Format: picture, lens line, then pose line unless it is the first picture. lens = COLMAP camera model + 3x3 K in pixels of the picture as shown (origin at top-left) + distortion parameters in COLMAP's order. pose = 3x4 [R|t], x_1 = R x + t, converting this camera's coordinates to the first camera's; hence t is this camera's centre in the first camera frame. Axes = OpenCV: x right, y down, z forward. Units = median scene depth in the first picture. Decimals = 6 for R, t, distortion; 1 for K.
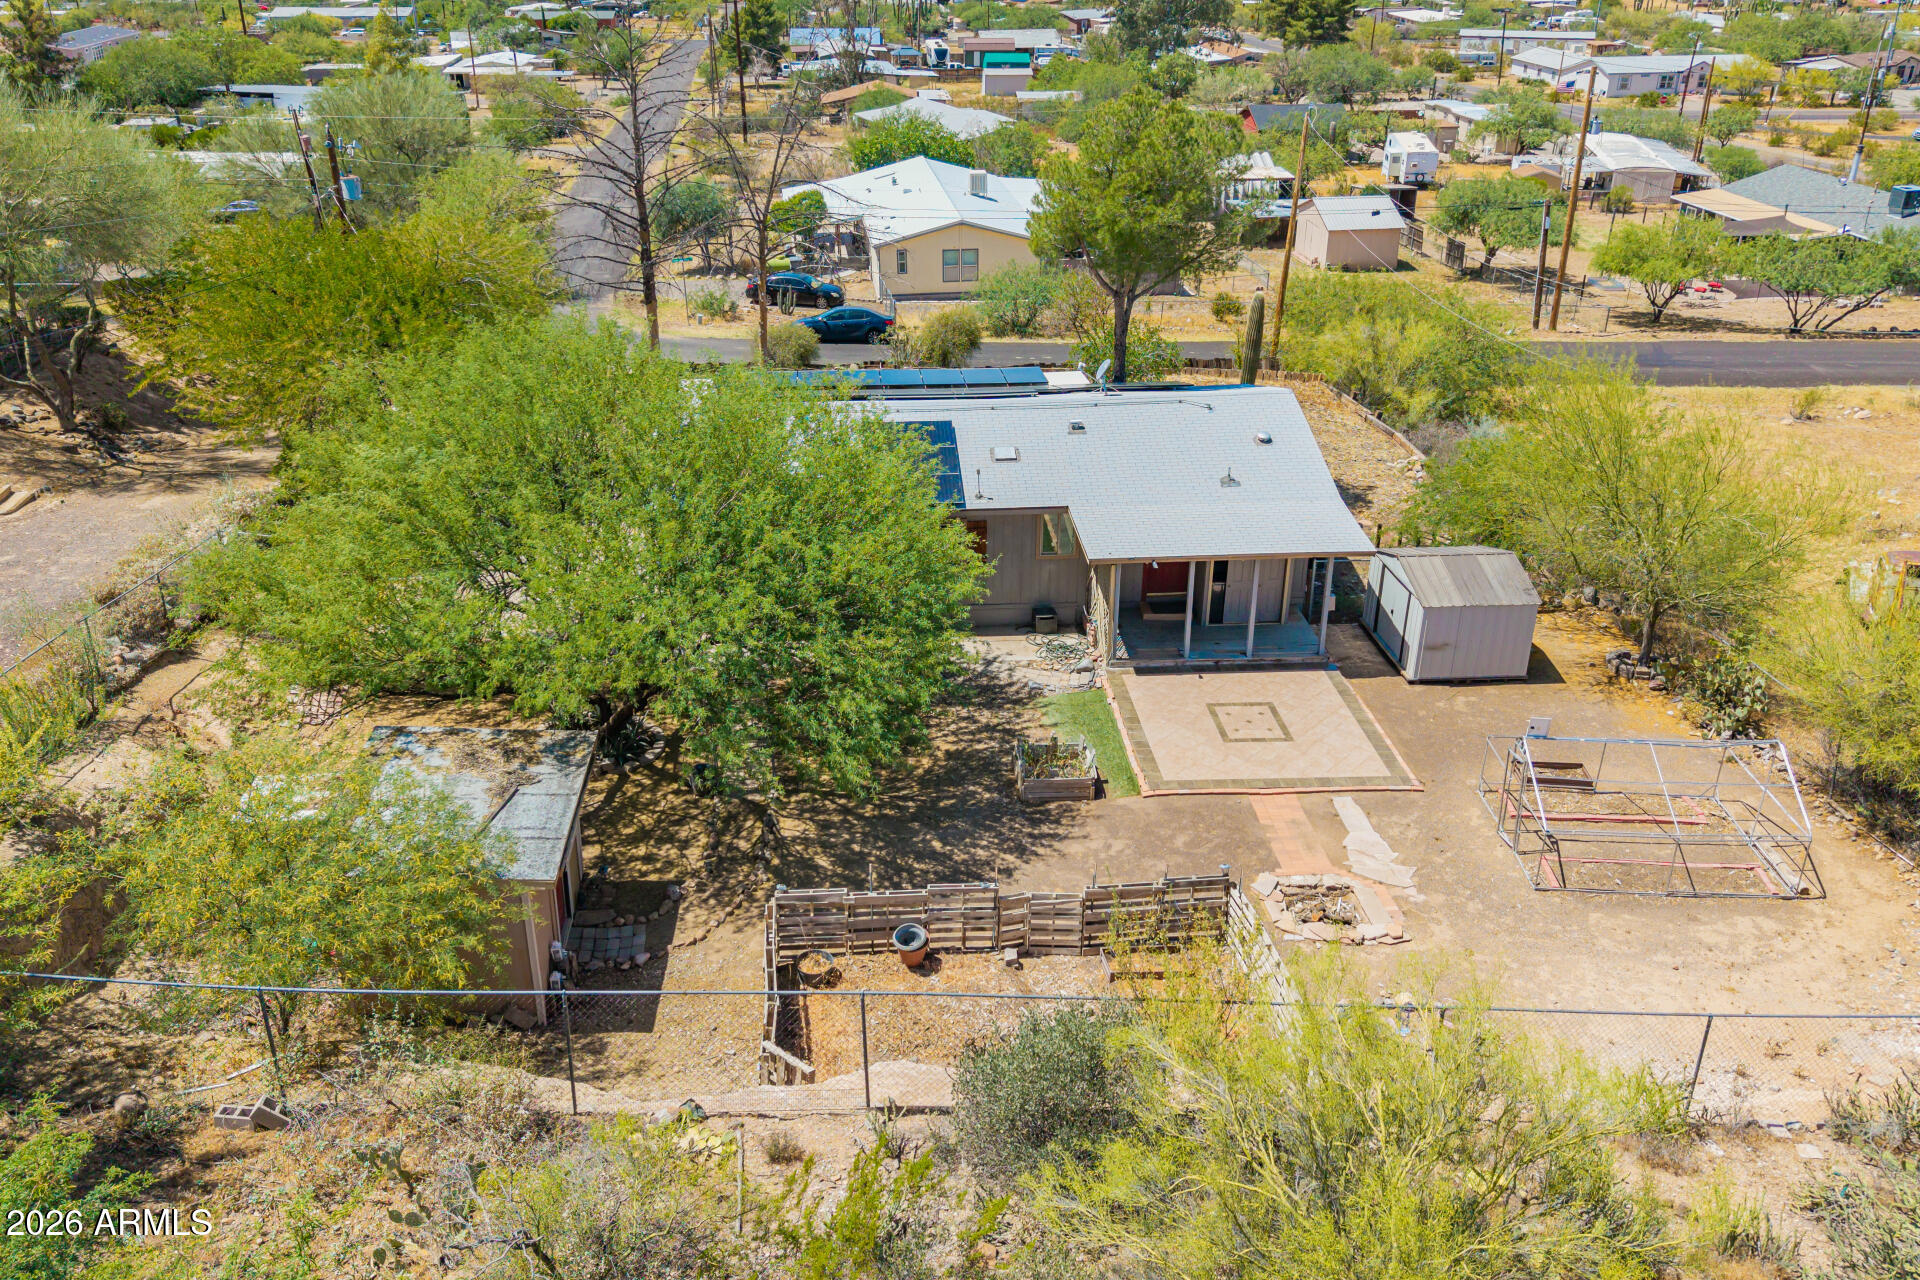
lens RADIAL K [[1553.6, 0, 941.6], [0, 1553.6, 677.2], [0, 0, 1]] dist [0.065764, -0.105161]
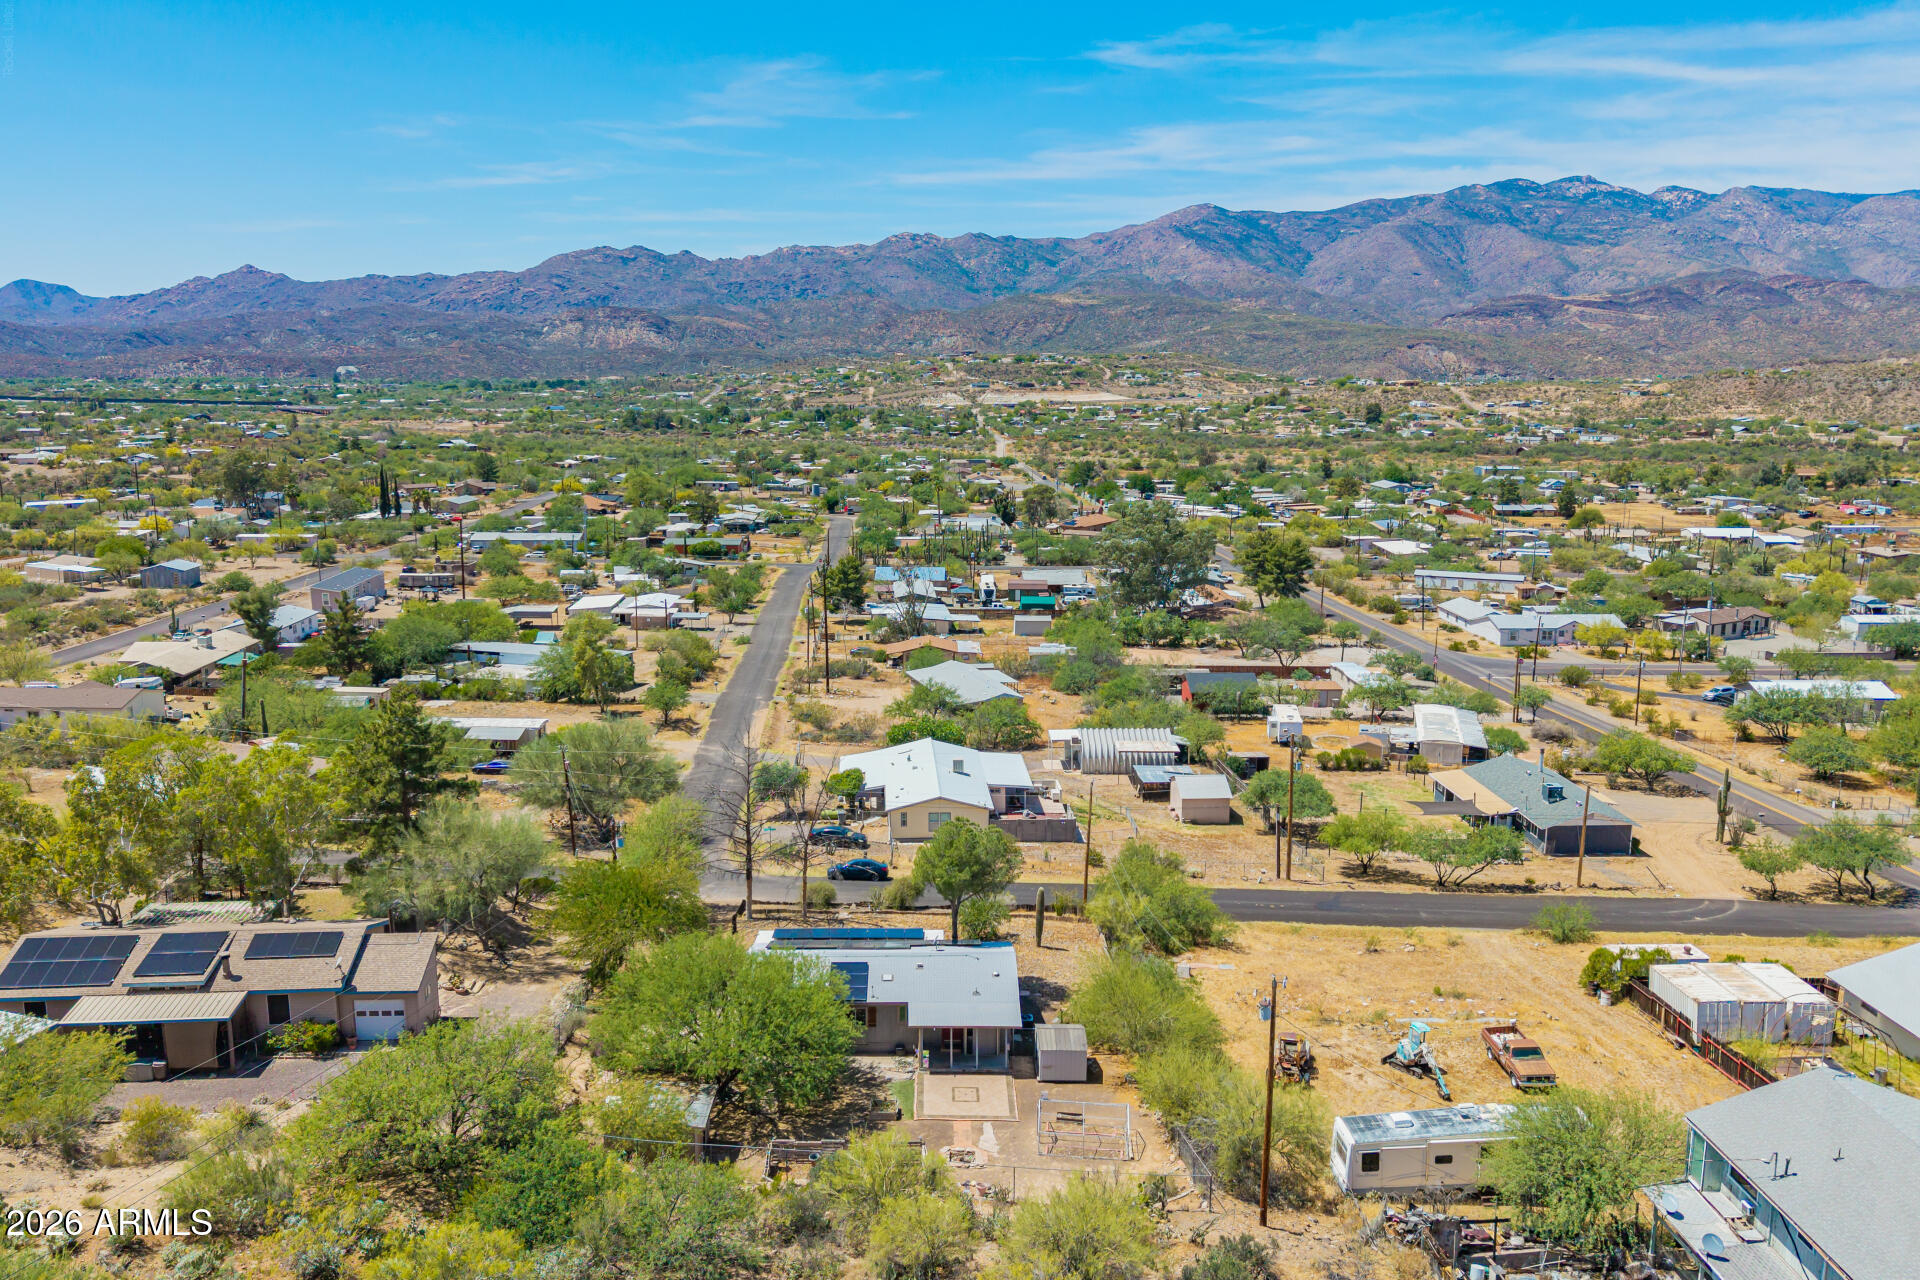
lens RADIAL K [[1553.6, 0, 942.8], [0, 1553.6, 660.5], [0, 0, 1]] dist [0.065764, -0.105161]
pose [[0.998040, 0.016716, -0.060297, 0.277583], [-0.032560, 0.961651, -0.272338, 0.039187], [0.053433, 0.273767, 0.960311, -1.527091]]
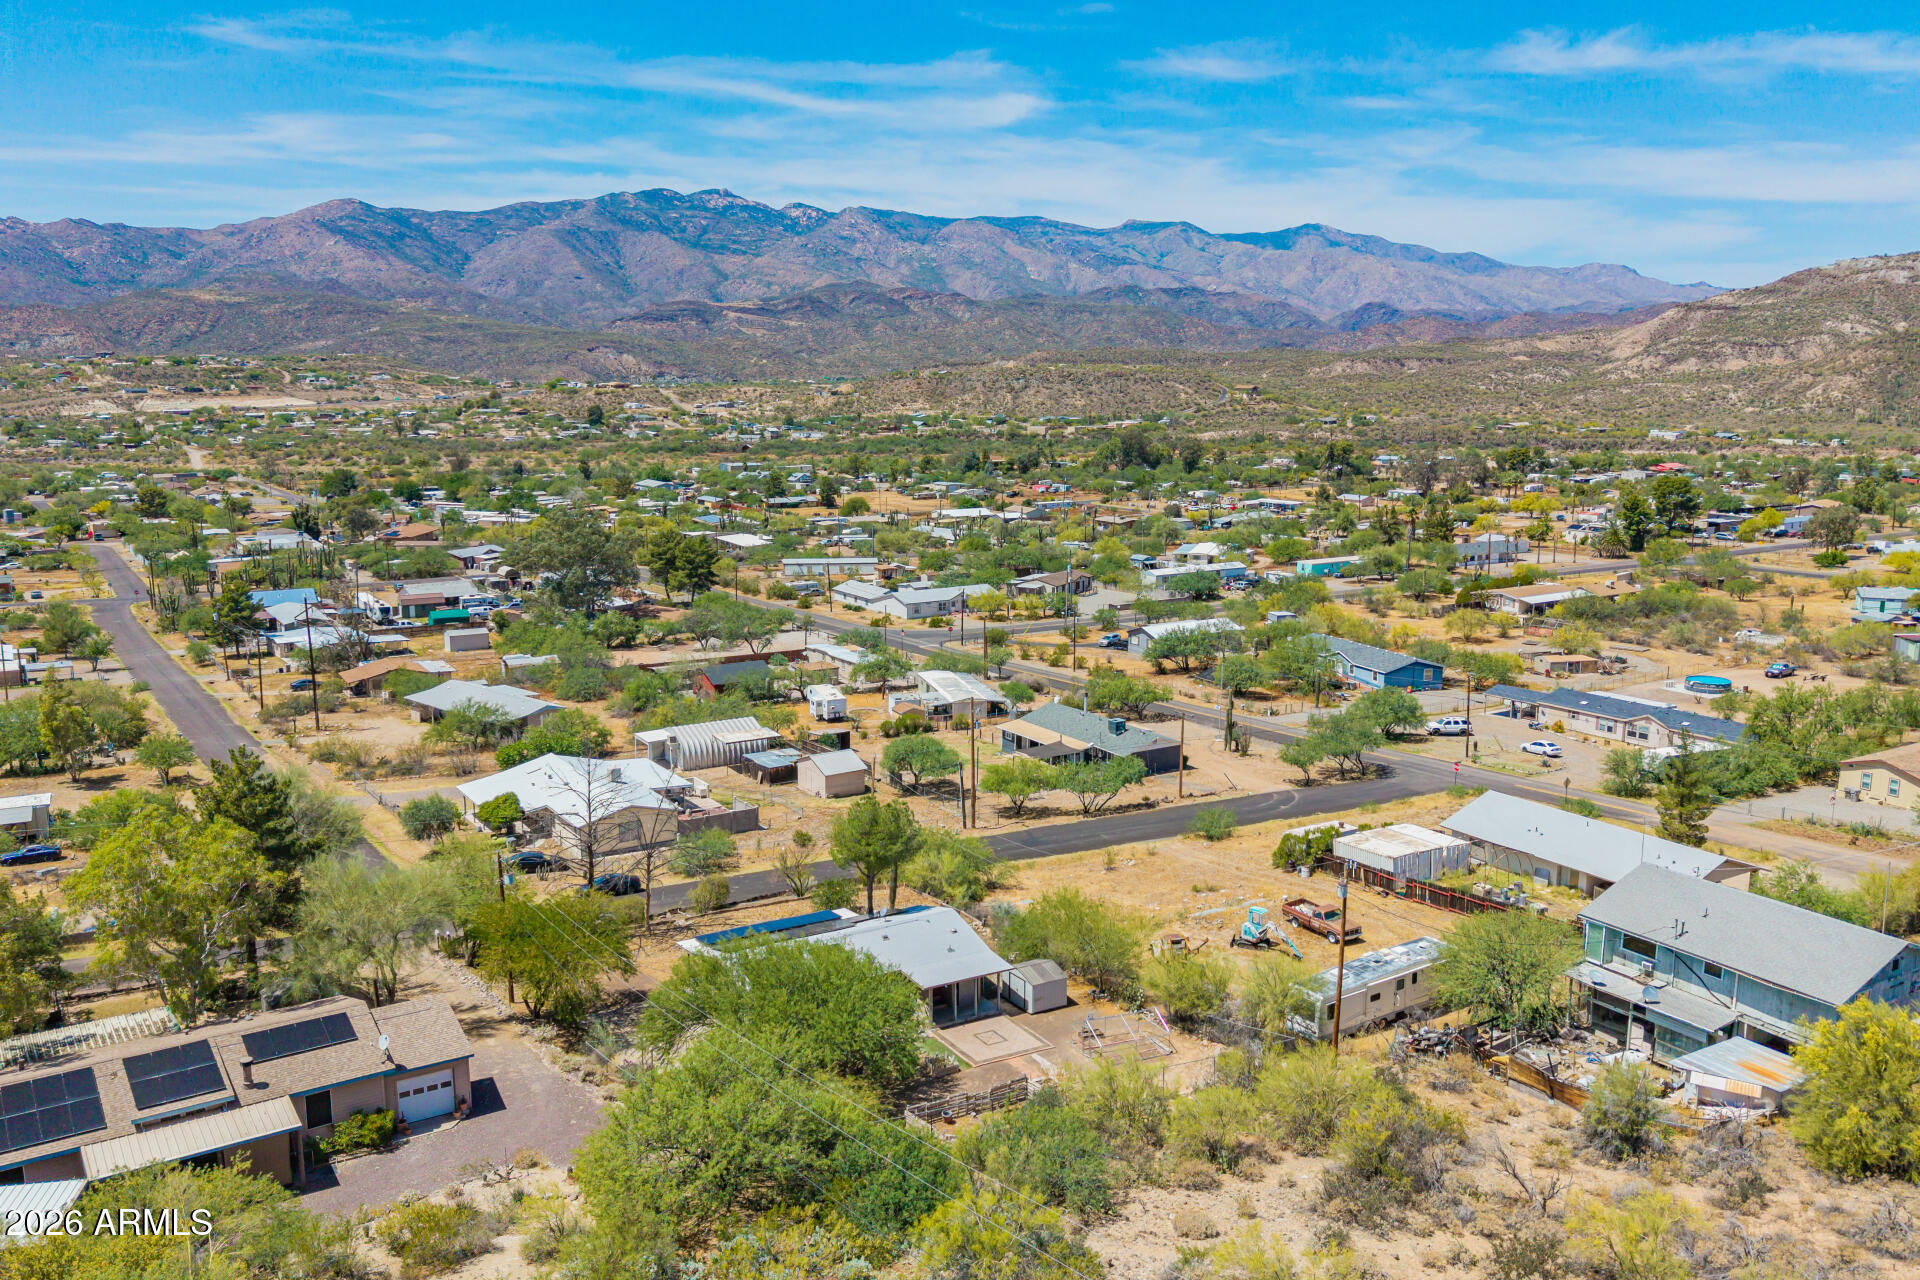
lens RADIAL K [[1553.6, 0, 957.0], [0, 1553.6, 659.4], [0, 0, 1]] dist [0.065764, -0.105161]
pose [[0.897714, -0.083207, 0.432651, -0.918251], [0.199675, 0.952200, -0.231181, 0.015804], [-0.392735, 0.293924, 0.871417, -1.464513]]
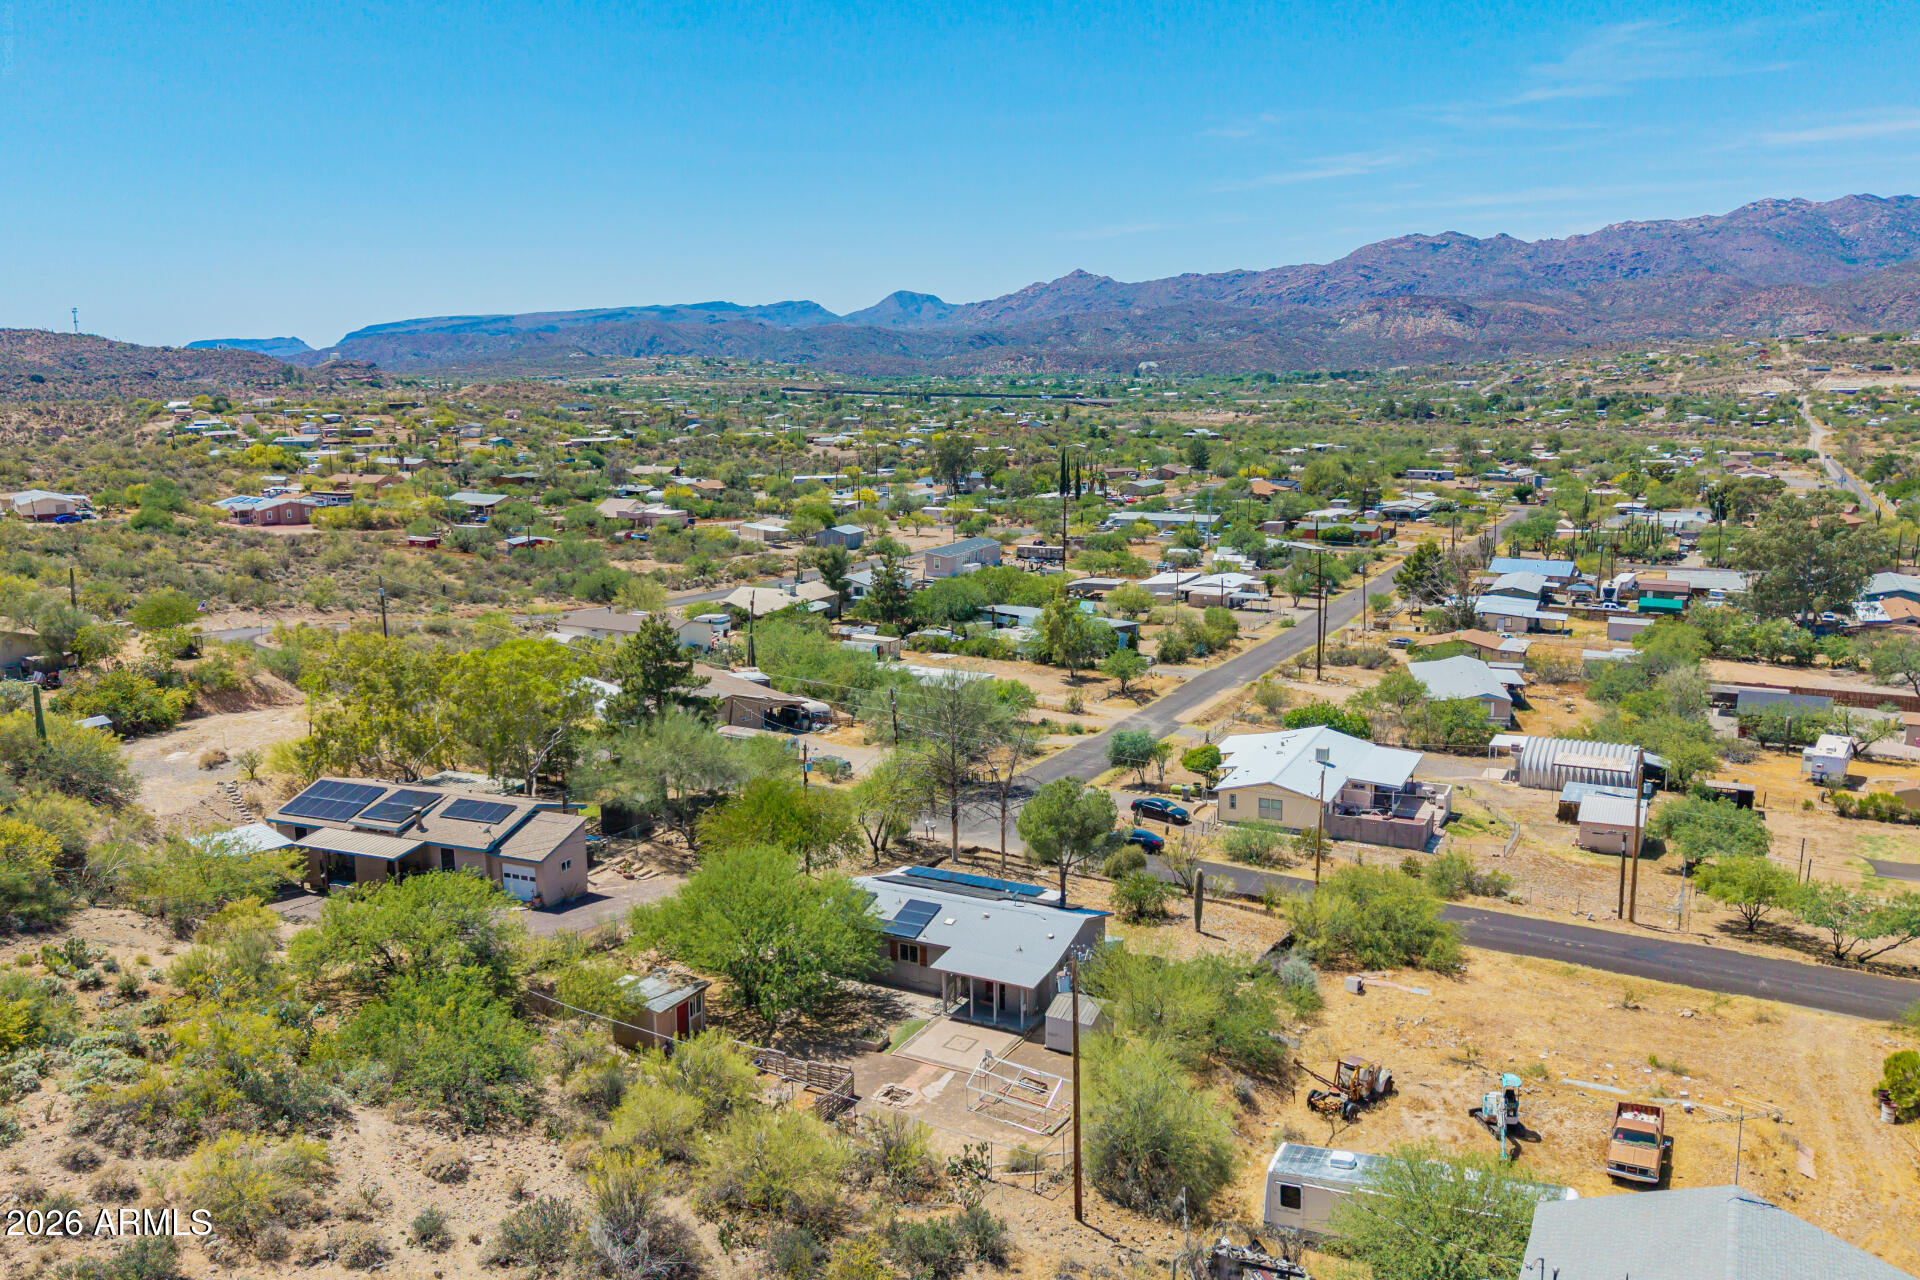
lens RADIAL K [[1553.6, 0, 929.5], [0, 1553.6, 664.0], [0, 0, 1]] dist [0.065764, -0.105161]
pose [[0.845607, 0.094952, -0.525293, 1.316614], [-0.230731, 0.952394, -0.199273, -0.039983], [0.481365, 0.289708, 0.827259, -1.201900]]
